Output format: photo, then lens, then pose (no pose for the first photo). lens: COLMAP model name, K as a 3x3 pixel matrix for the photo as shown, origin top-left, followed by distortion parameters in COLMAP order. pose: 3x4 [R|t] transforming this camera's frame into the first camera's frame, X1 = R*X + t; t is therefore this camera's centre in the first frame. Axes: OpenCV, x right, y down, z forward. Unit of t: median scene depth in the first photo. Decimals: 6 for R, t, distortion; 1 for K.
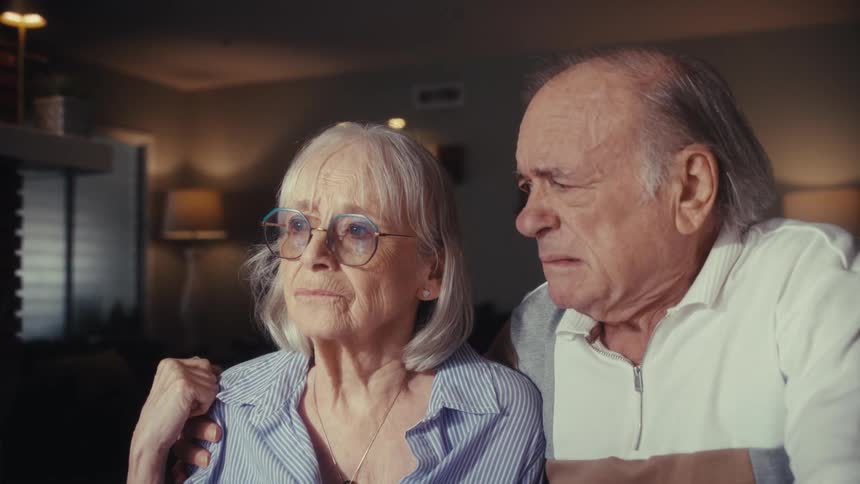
lens RADIAL K [[939.3, 0, 430.0], [0, 939.3, 242.0], [0, 0, 1]] dist [-0.191626, 0.363316]
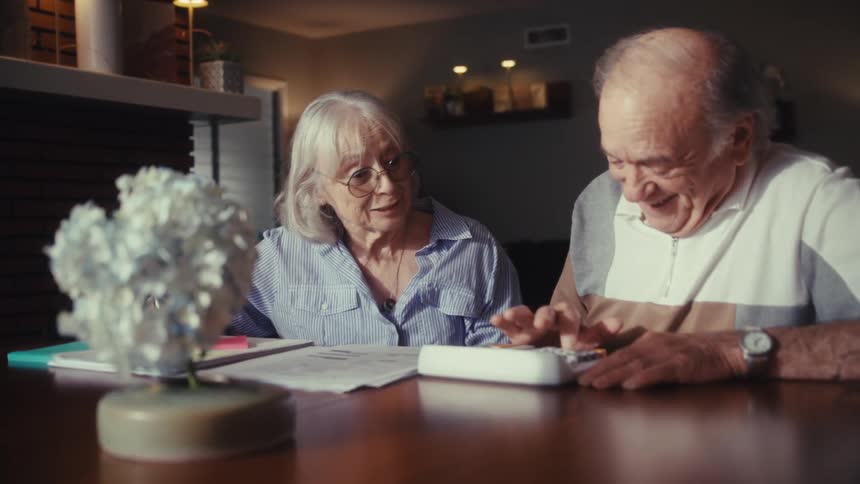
lens RADIAL K [[939.3, 0, 430.0], [0, 939.3, 242.0], [0, 0, 1]] dist [-0.191626, 0.363316]
pose [[0.990452, -0.012721, -0.137272, 0.134048], [0.022154, 0.997479, 0.067409, 0.025885], [0.136069, -0.069806, 0.988237, -0.577578]]
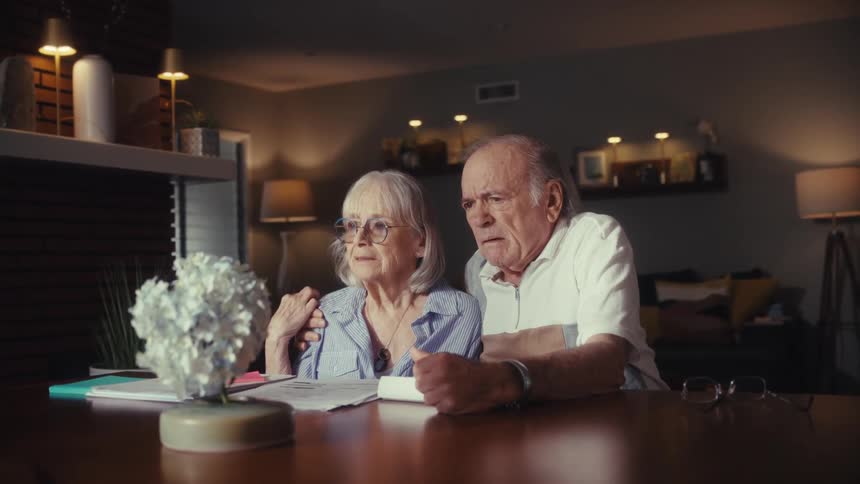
lens RADIAL K [[939.3, 0, 430.0], [0, 939.3, 242.0], [0, 0, 1]] dist [-0.191626, 0.363316]
pose [[0.995681, -0.019694, -0.090723, 0.182913], [0.021955, 0.999471, 0.023998, -0.023098], [0.090202, -0.025886, 0.995587, -0.941133]]
